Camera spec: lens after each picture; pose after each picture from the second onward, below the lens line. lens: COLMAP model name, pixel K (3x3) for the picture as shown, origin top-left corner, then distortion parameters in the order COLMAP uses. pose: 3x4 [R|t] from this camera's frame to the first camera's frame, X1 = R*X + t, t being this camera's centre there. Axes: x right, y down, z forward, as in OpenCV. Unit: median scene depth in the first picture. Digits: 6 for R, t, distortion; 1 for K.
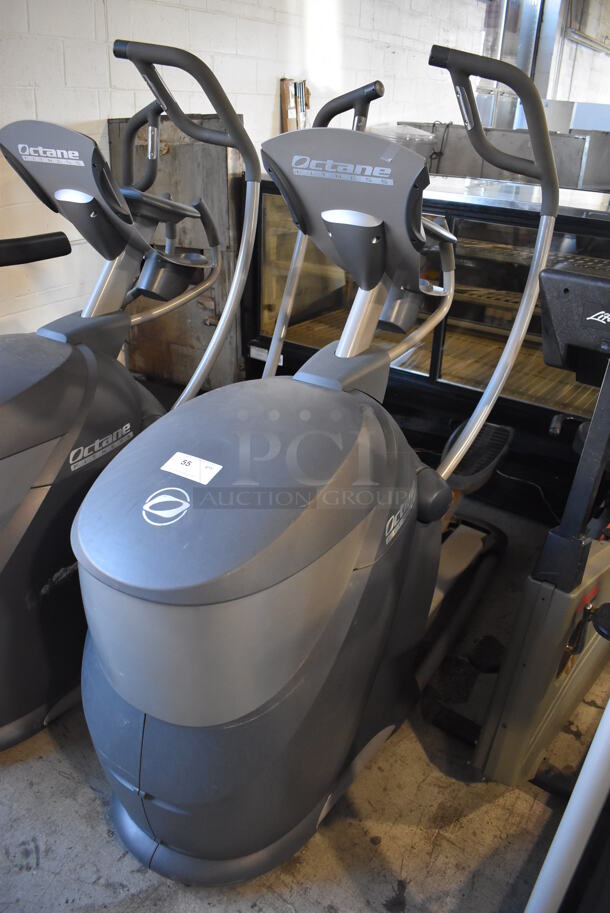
lens RADIAL K [[708.4, 0, 305.0], [0, 708.4, 456.5], [0, 0, 1]] dist [-0.095810, 0.011456]
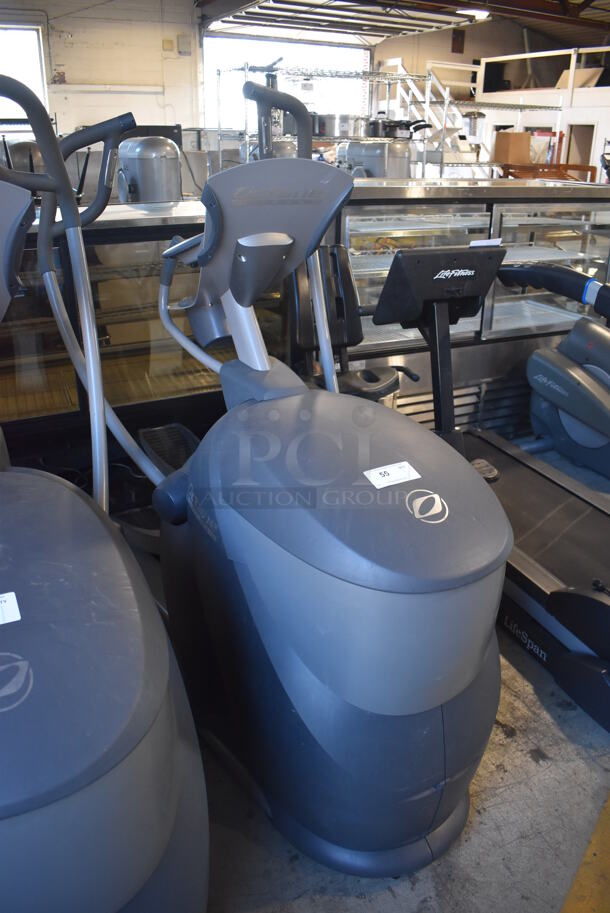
lens RADIAL K [[708.4, 0, 305.0], [0, 708.4, 456.5], [0, 0, 1]] dist [-0.095810, 0.011456]
pose [[0.492742, -0.383601, 0.781061, -0.903973], [0.400746, 0.896774, 0.187615, -0.225433], [-0.772404, 0.220561, 0.595604, 0.392683]]
